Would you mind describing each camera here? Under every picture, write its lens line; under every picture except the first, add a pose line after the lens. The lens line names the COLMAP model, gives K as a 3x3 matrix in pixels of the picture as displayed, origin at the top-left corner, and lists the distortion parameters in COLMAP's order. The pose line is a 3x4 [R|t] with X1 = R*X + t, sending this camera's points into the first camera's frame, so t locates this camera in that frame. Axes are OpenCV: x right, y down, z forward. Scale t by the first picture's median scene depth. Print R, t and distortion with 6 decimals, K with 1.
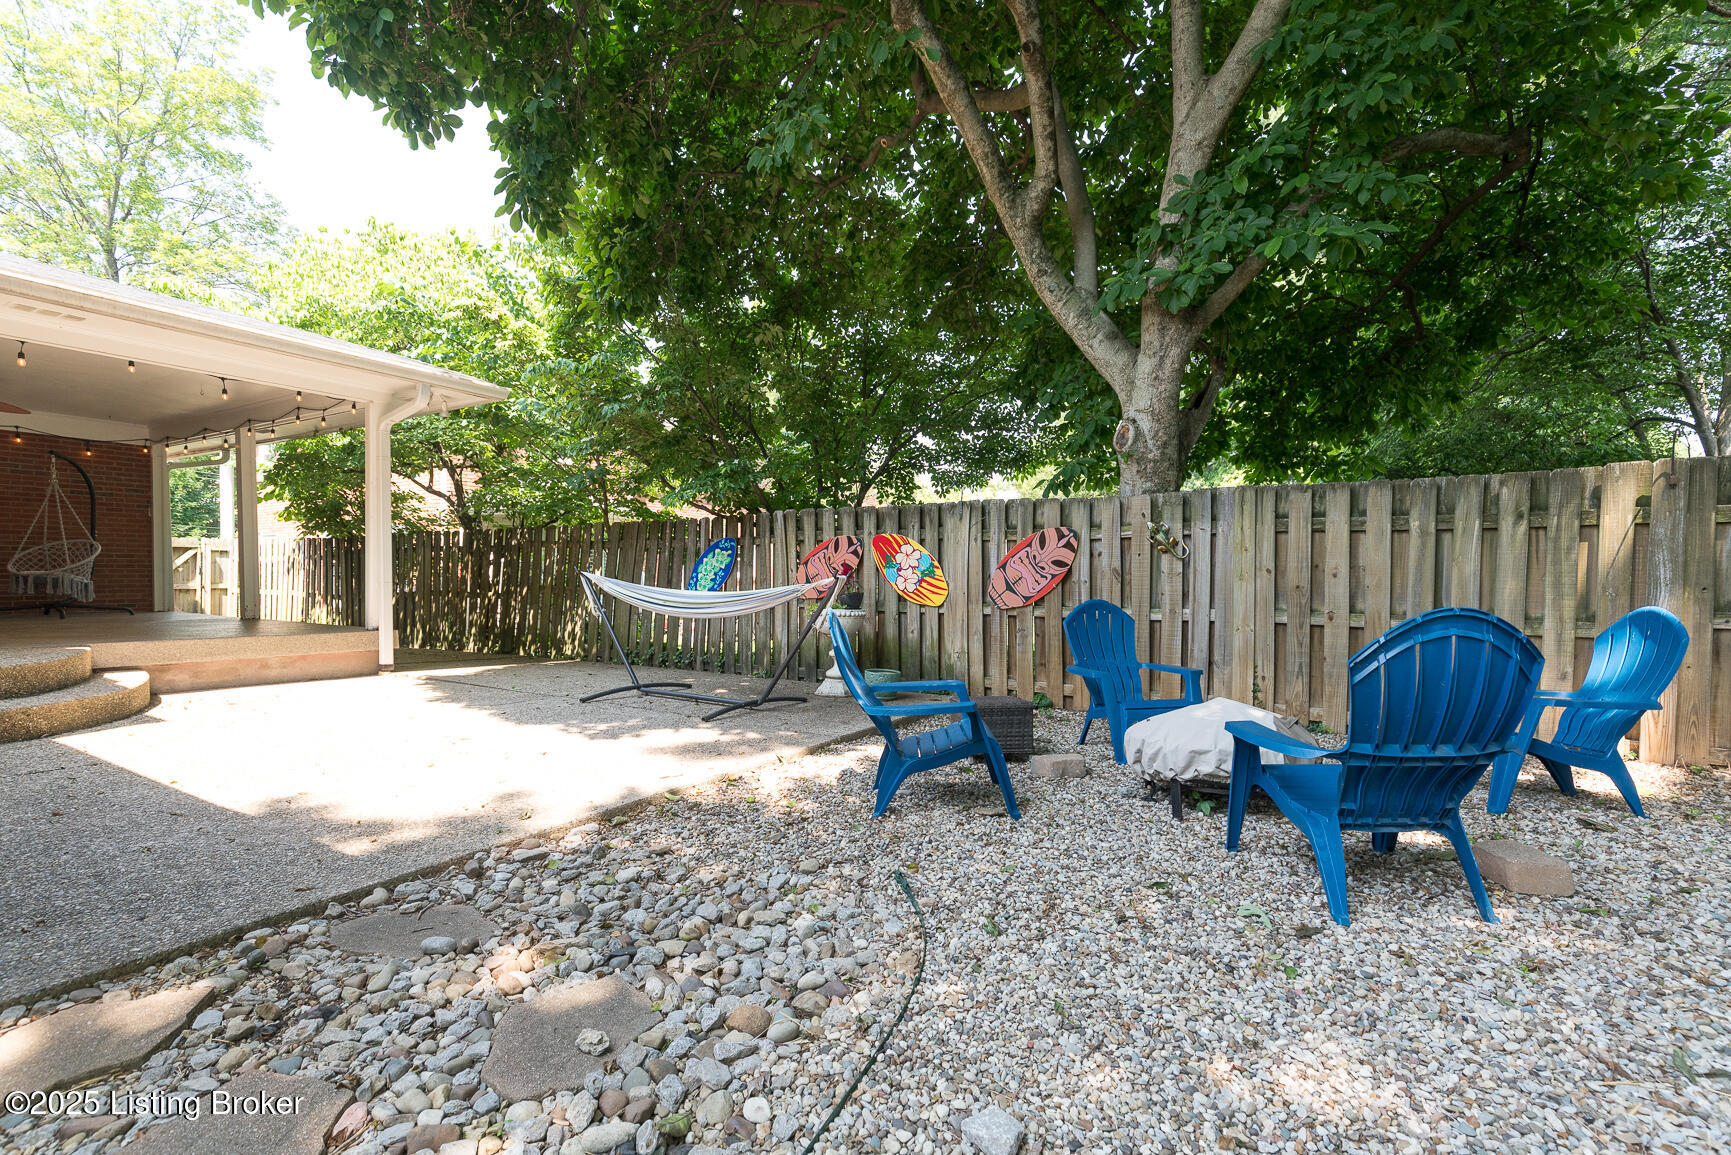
lens RADIAL K [[824.7, 0, 850.3], [0, 824.7, 545.7], [0, 0, 1]] dist [-0.000533, 0.000591]
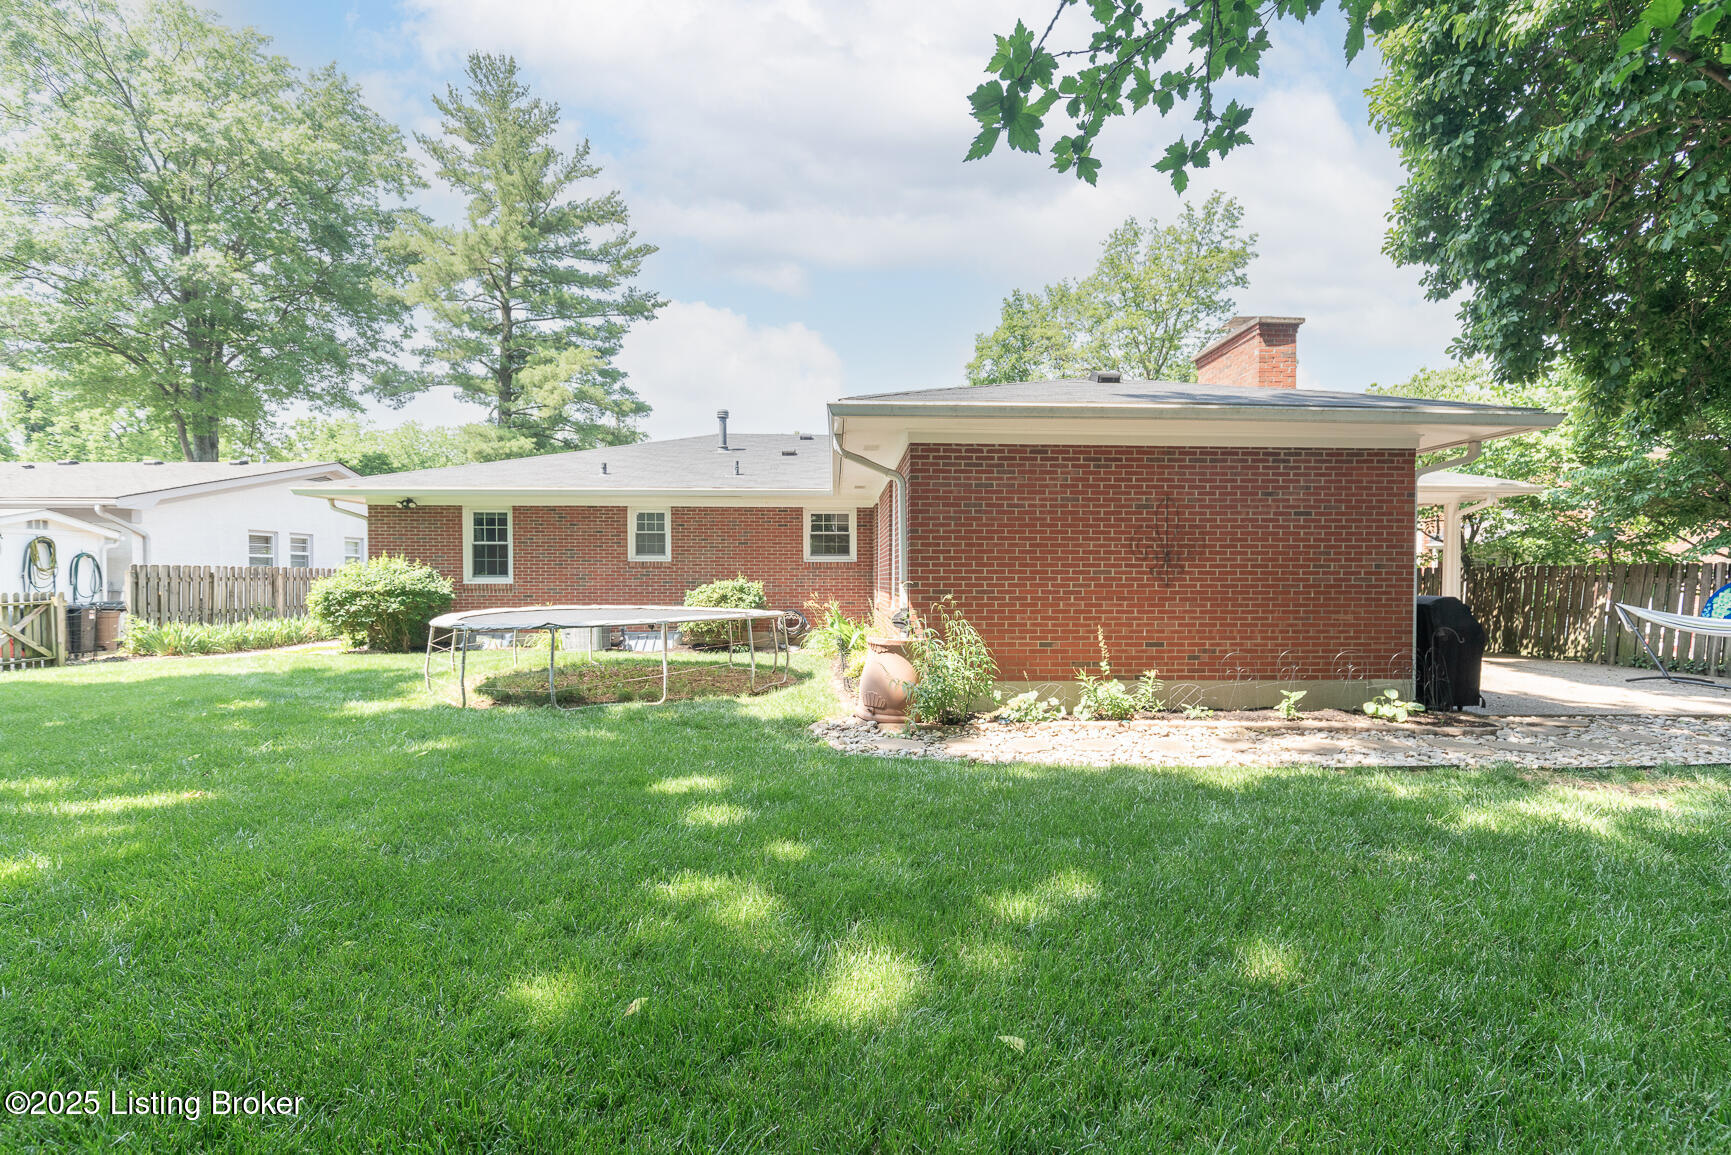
lens RADIAL K [[785.2, 0, 857.6], [0, 785.2, 594.9], [0, 0, 1]] dist [0.011437, 0.001616]
pose [[0.568747, 0.020150, -0.822266, 0.111790], [0.005070, 0.999595, 0.028002, -0.020601], [0.822497, -0.020095, 0.568414, -1.348790]]
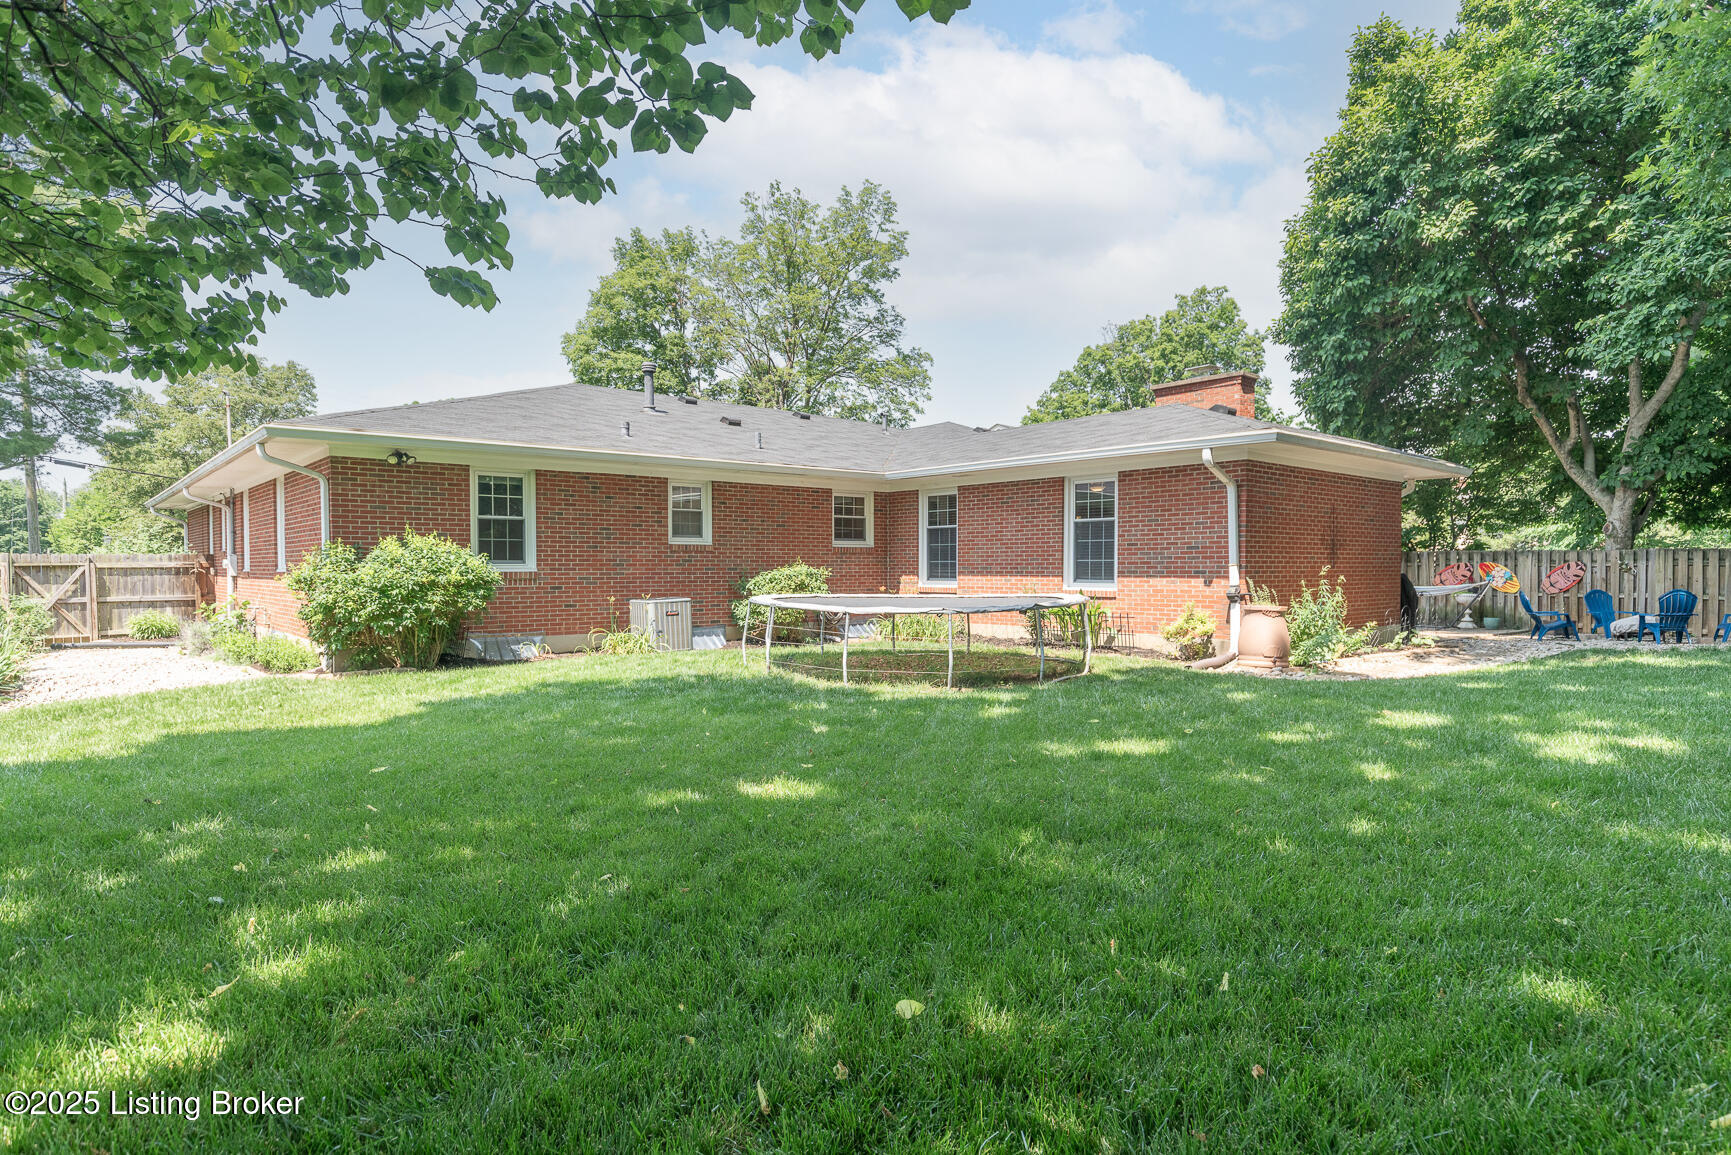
lens RADIAL K [[954.3, 0, 859.8], [0, 954.3, 553.5], [0, 0, 1]] dist [0.001942, 0.000115]
pose [[0.941567, 0.005498, -0.336782, -0.832062], [-0.005588, 0.999984, 0.000703, -0.036779], [0.336780, 0.001220, 0.941583, -2.507147]]
